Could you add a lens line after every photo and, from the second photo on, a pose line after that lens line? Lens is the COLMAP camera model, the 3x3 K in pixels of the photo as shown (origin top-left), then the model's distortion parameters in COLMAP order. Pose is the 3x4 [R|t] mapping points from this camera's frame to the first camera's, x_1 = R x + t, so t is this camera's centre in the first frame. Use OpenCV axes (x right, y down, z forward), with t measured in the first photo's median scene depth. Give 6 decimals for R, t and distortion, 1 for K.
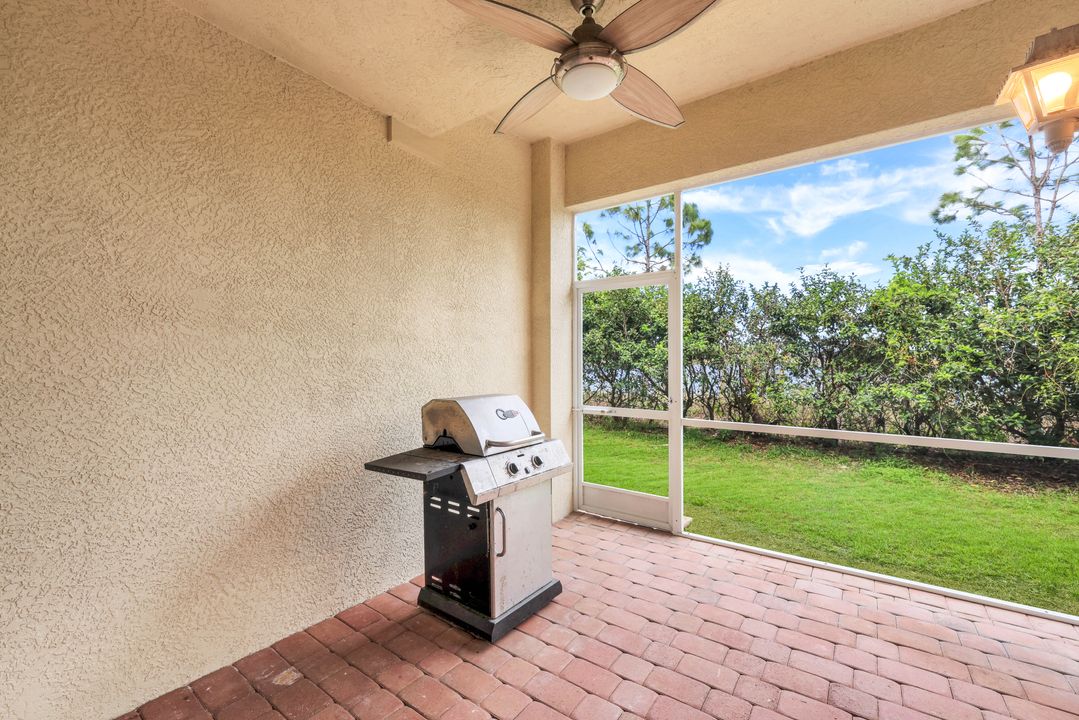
lens RADIAL K [[445.0, 0, 548.4], [0, 445.0, 358.4], [0, 0, 1]] dist [-0.000829, 0.000169]
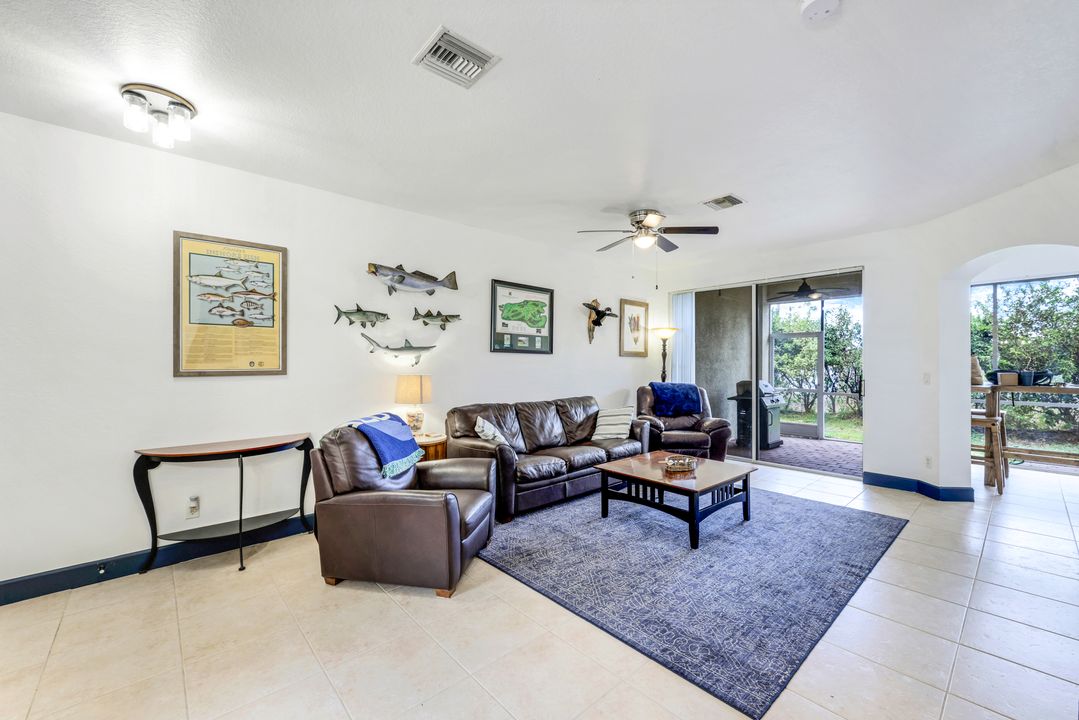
lens RADIAL K [[436.0, 0, 544.0], [0, 436.0, 360.8], [0, 0, 1]] dist [-0.001872, 0.001315]
pose [[0.974617, 0.005654, -0.223807, -0.321859], [-0.005168, 0.999983, 0.002757, -0.017915], [0.223819, -0.001530, 0.974630, -0.814790]]
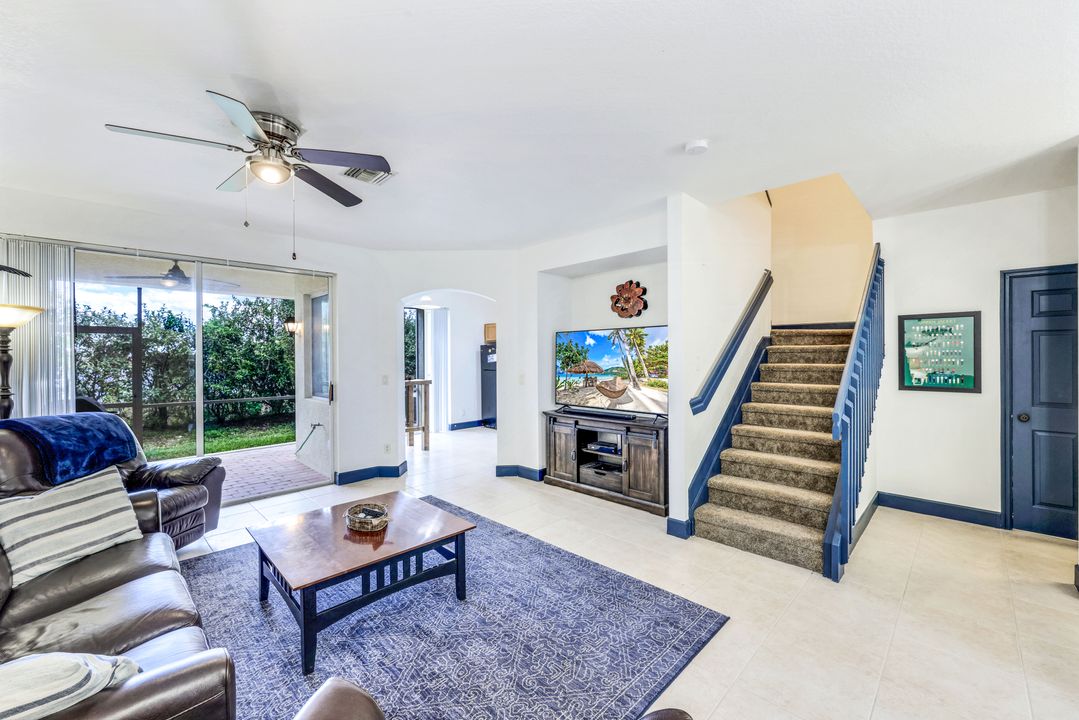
lens RADIAL K [[436.0, 0, 536.4], [0, 436.0, 353.1], [0, 0, 1]] dist [-0.001872, 0.001315]
pose [[0.169809, 0.012082, 0.985403, -0.618202], [0.001601, 0.999920, -0.012536, -0.030212], [-0.985476, 0.003706, 0.169777, -0.483992]]
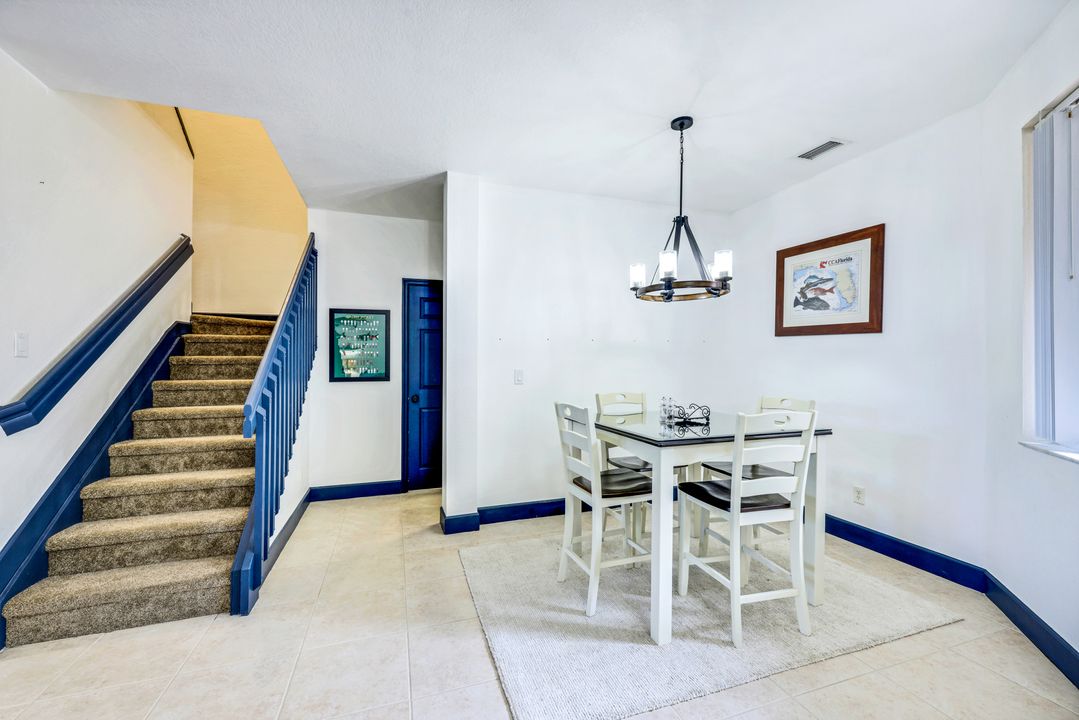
lens RADIAL K [[436.0, 0, 542.7], [0, 436.0, 360.8], [0, 0, 1]] dist [-0.001872, 0.001315]
pose [[-0.806482, 0.015549, 0.591054, -0.547980], [0.009506, 0.999866, -0.013333, -0.007270], [-0.591182, -0.005134, -0.806522, -0.552088]]
